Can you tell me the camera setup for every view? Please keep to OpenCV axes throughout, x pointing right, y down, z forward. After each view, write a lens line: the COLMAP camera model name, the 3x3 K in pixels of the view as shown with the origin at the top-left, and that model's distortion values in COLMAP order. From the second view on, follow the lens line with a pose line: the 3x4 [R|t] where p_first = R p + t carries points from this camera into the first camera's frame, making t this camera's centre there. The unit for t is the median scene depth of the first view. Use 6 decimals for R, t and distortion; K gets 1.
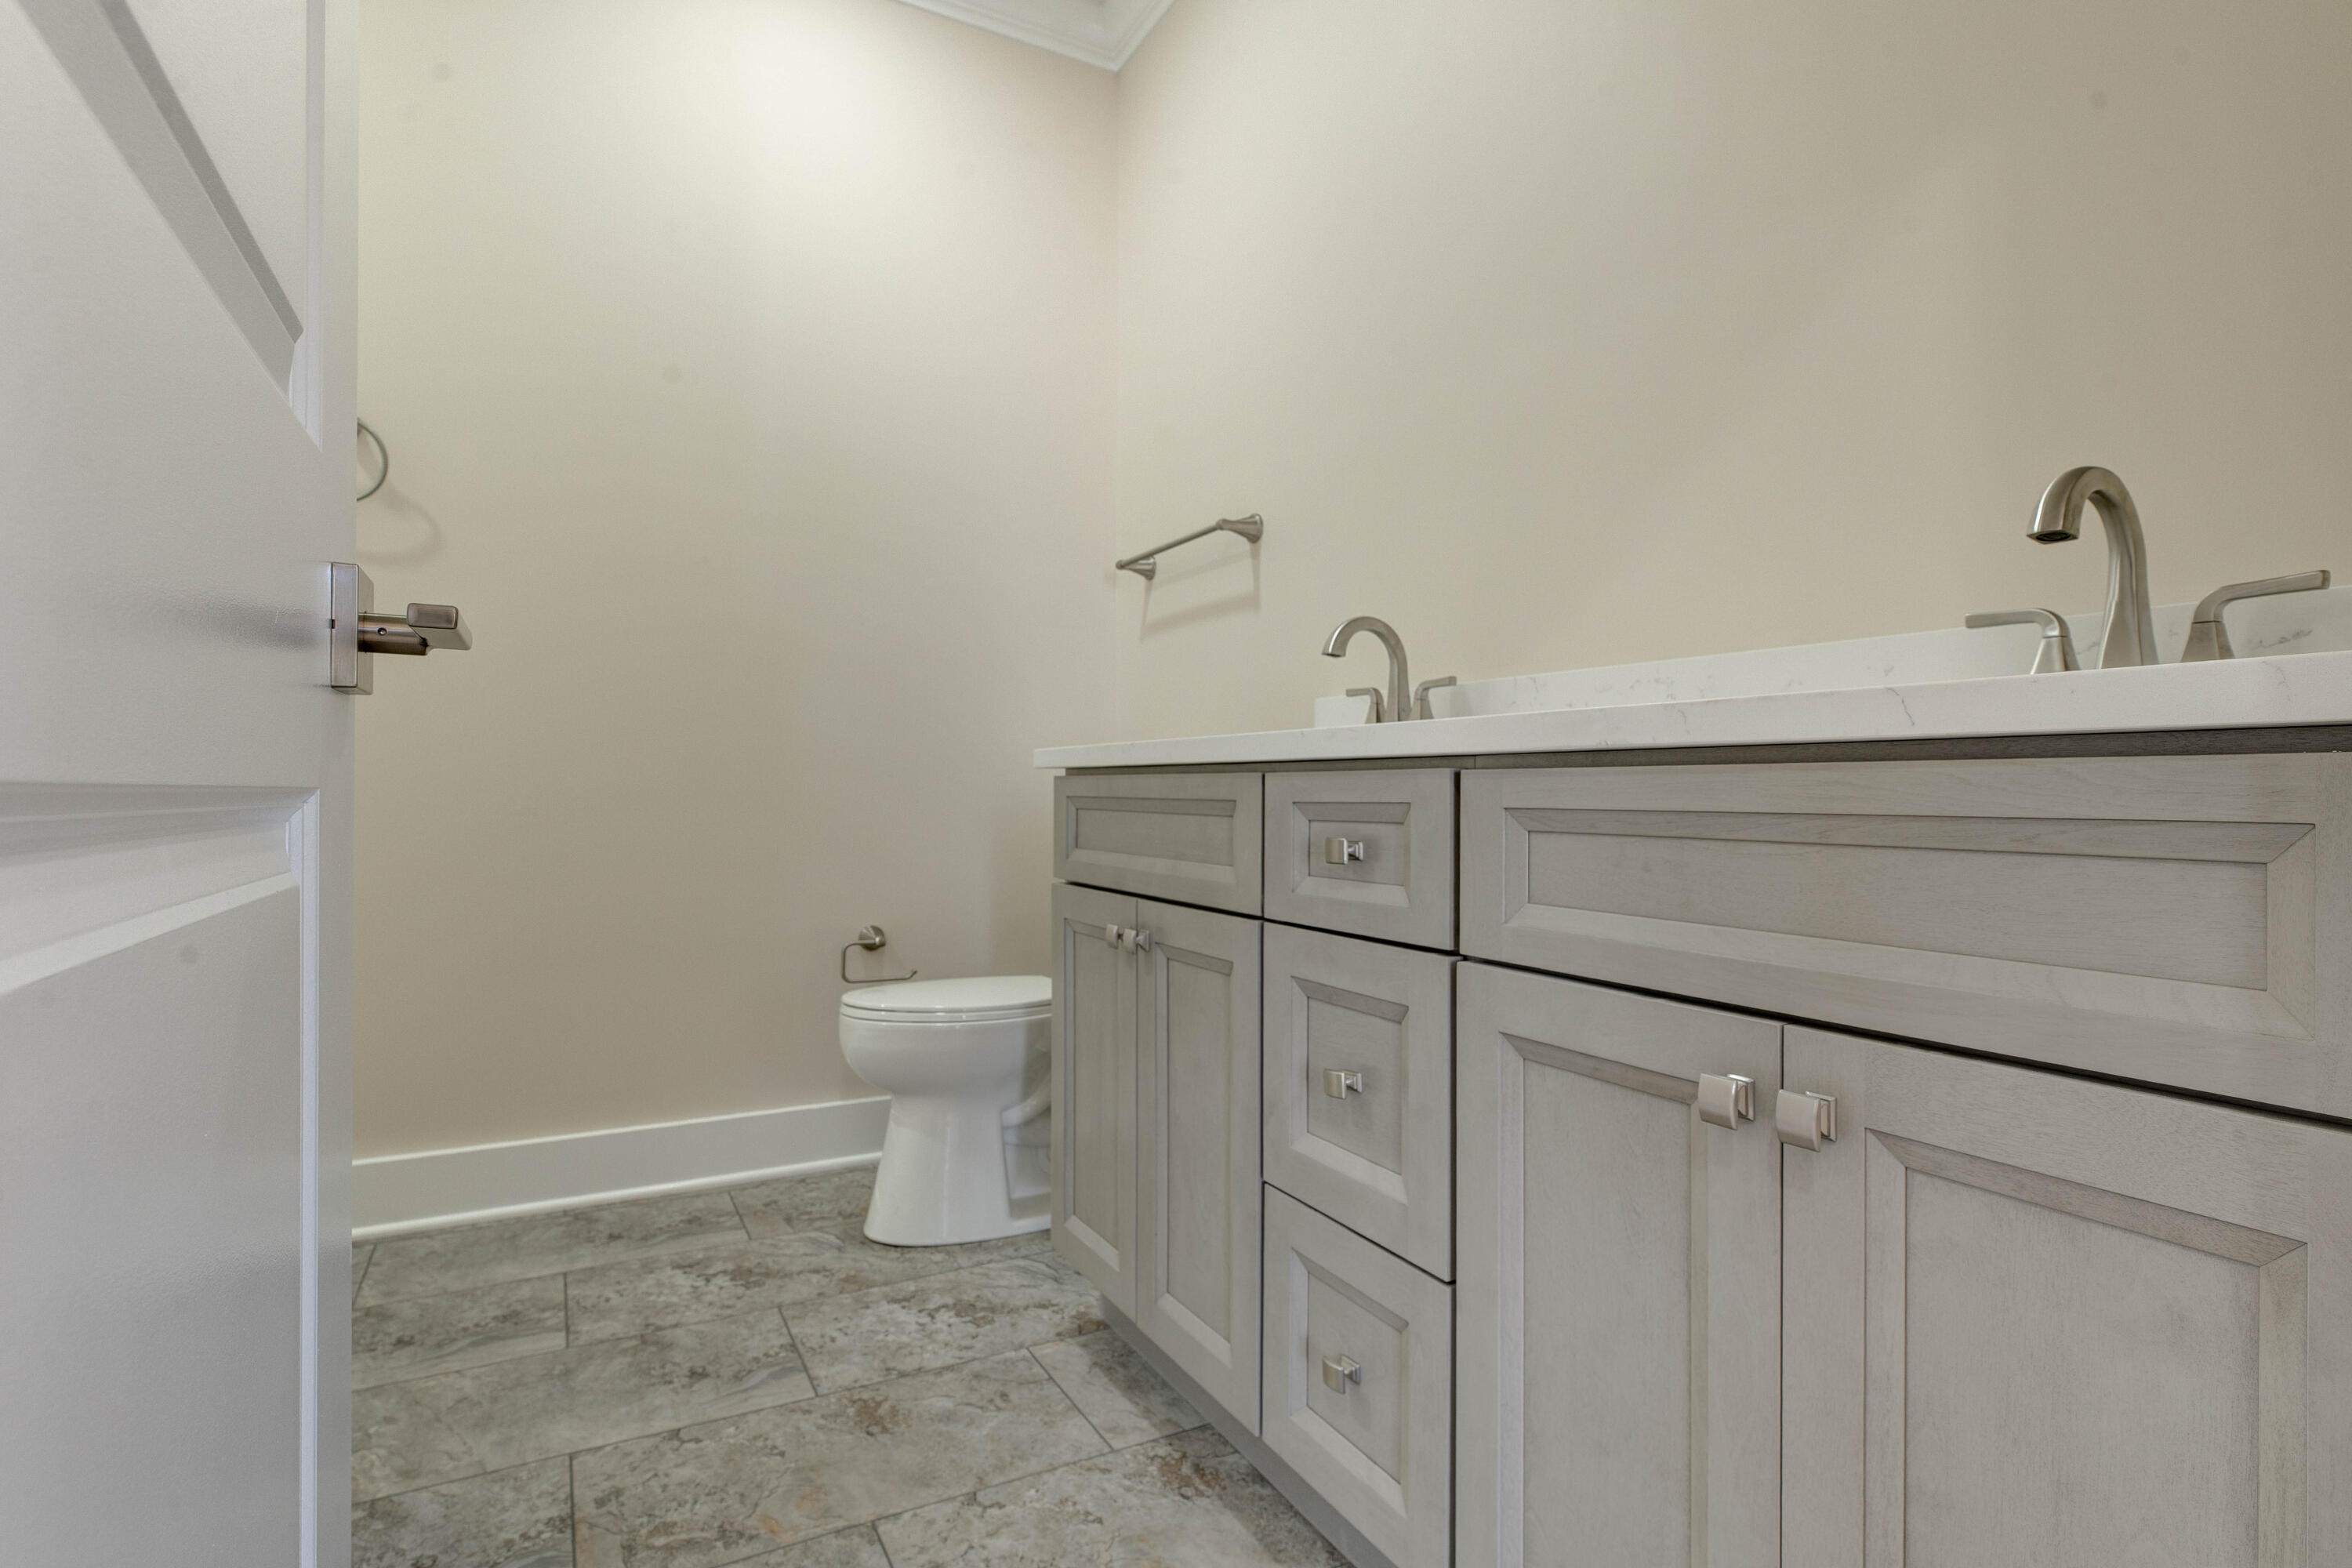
lens RADIAL K [[1138.1, 0, 1176.0], [0, 1138.1, 784.0], [0, 0, 1]] dist [-0.001581, 0.000029]
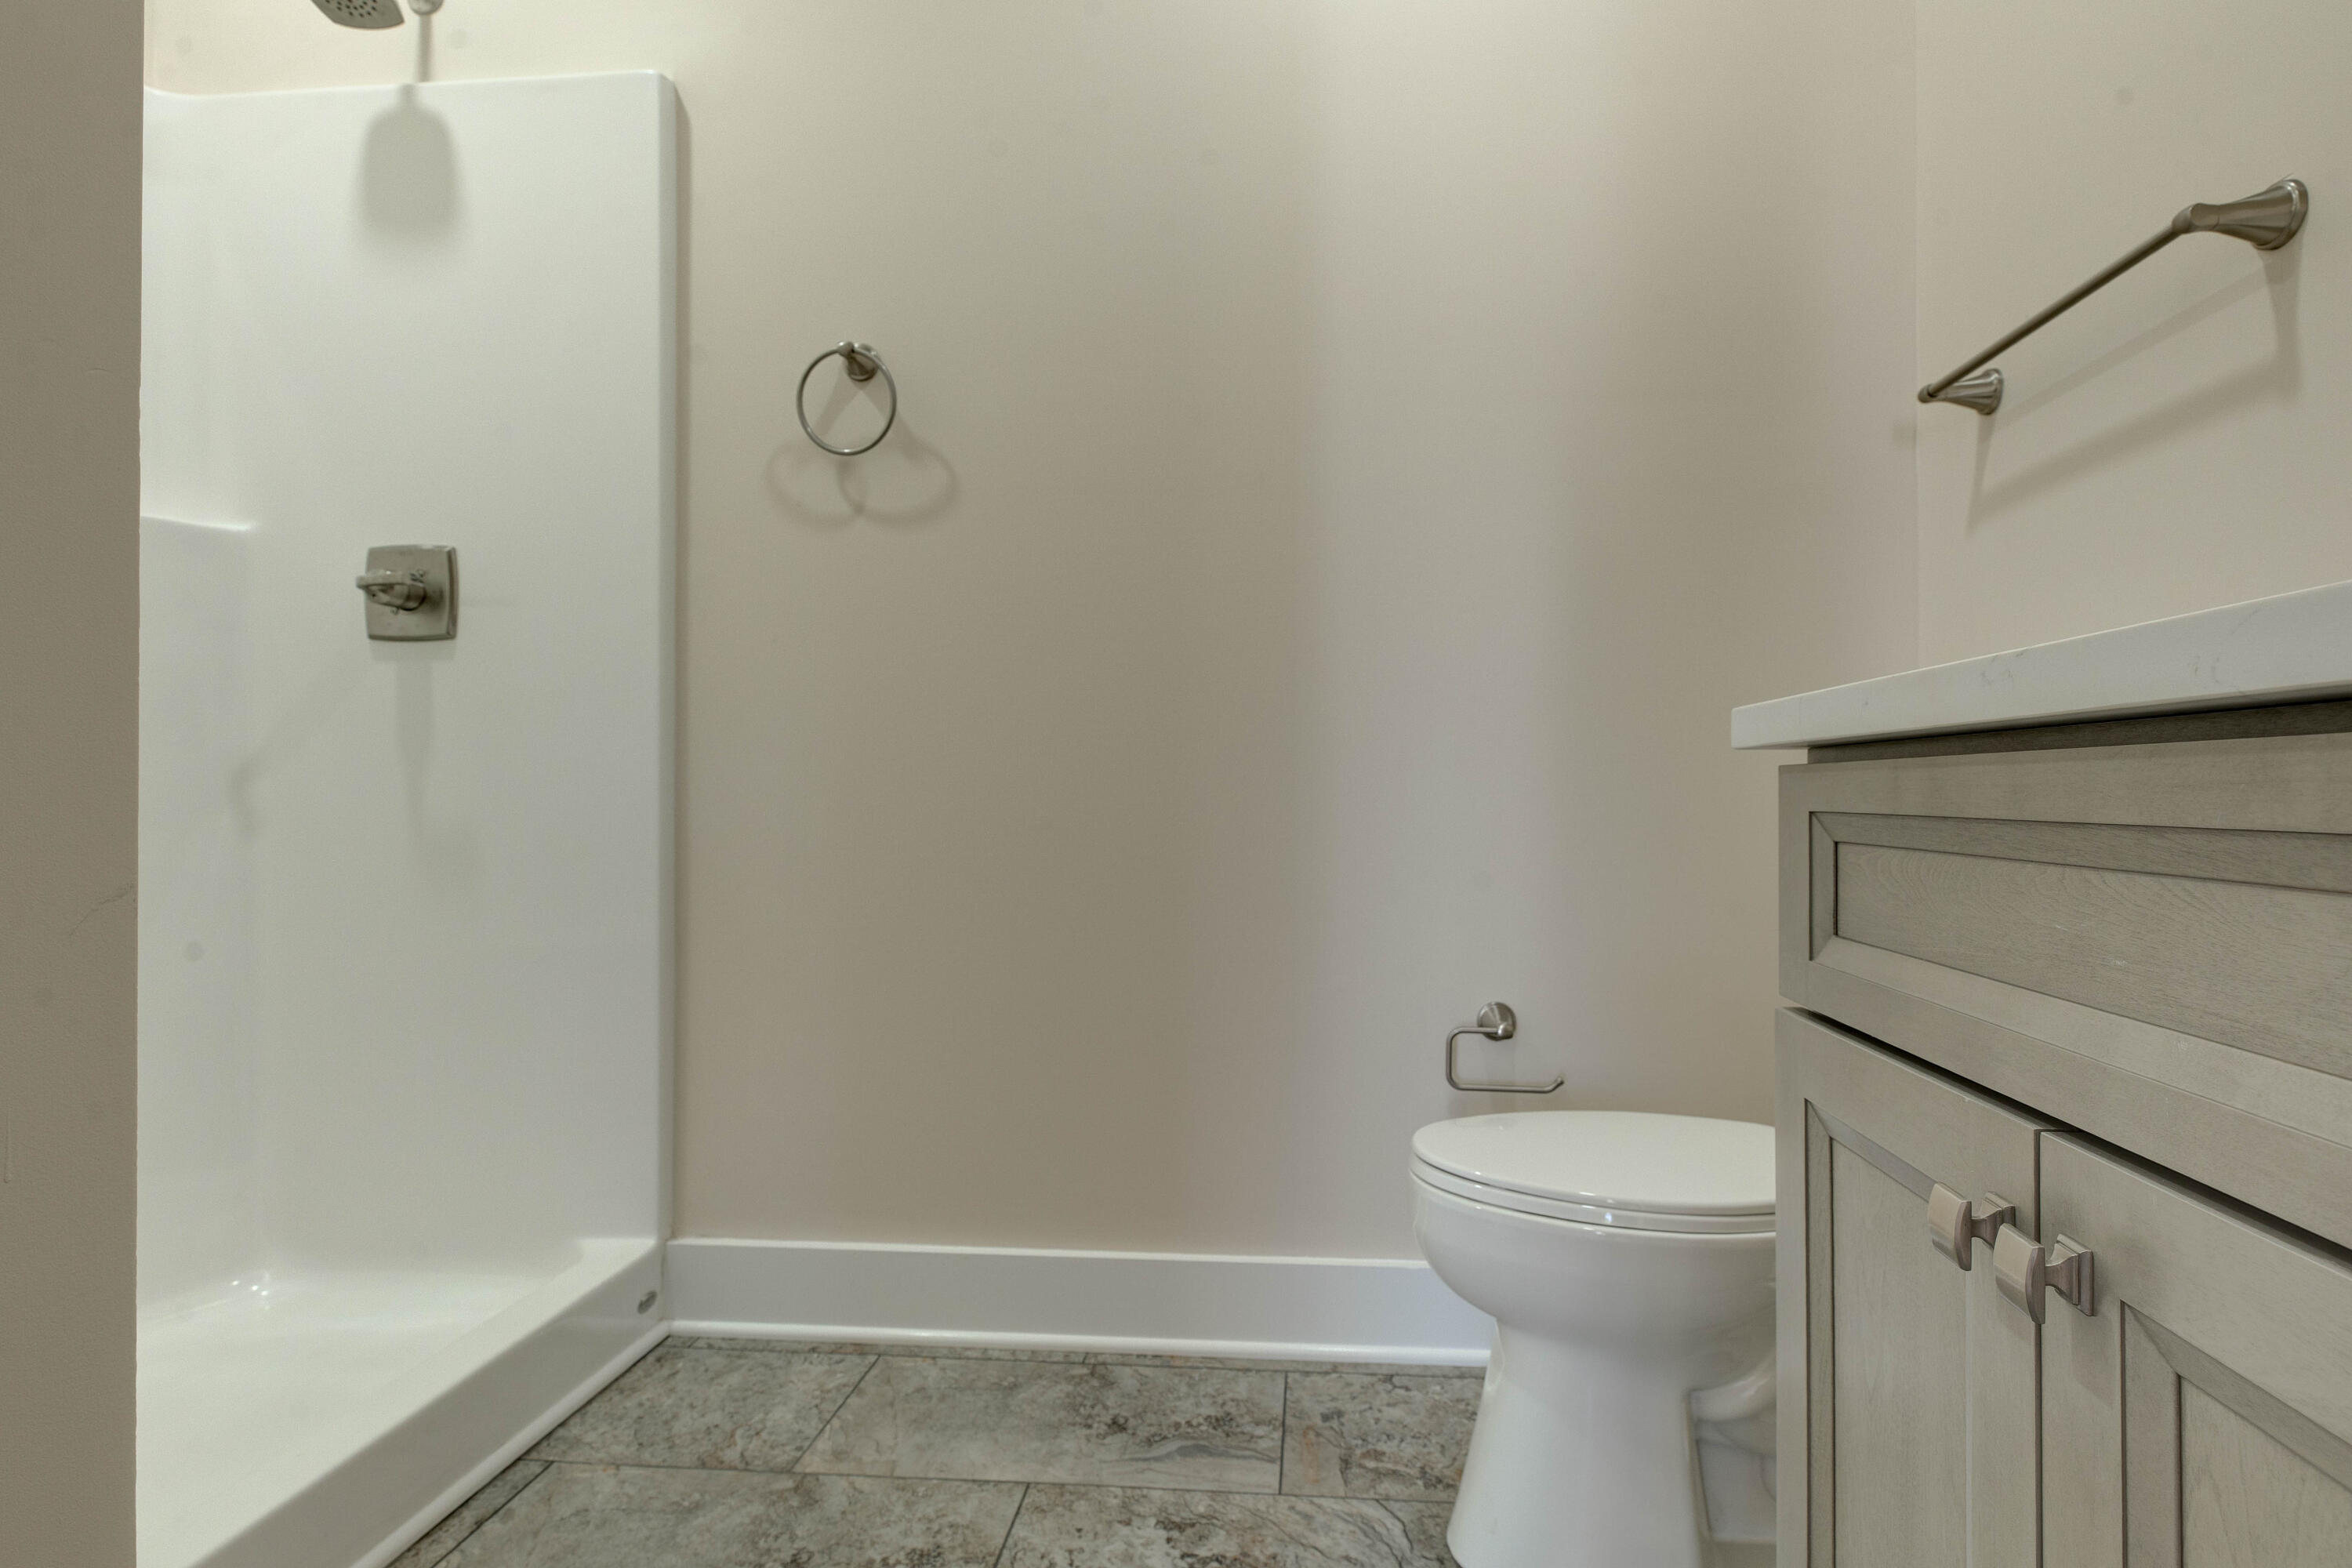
lens RADIAL K [[1168.3, 0, 1244.4], [0, 1168.3, 780.4], [0, 0, 1]] dist [0.001923, 0.001061]
pose [[0.846242, -0.006393, -0.532761, -0.032357], [-0.000410, 0.999920, -0.012649, 0.003320], [0.532799, 0.010922, 0.846171, 0.402960]]
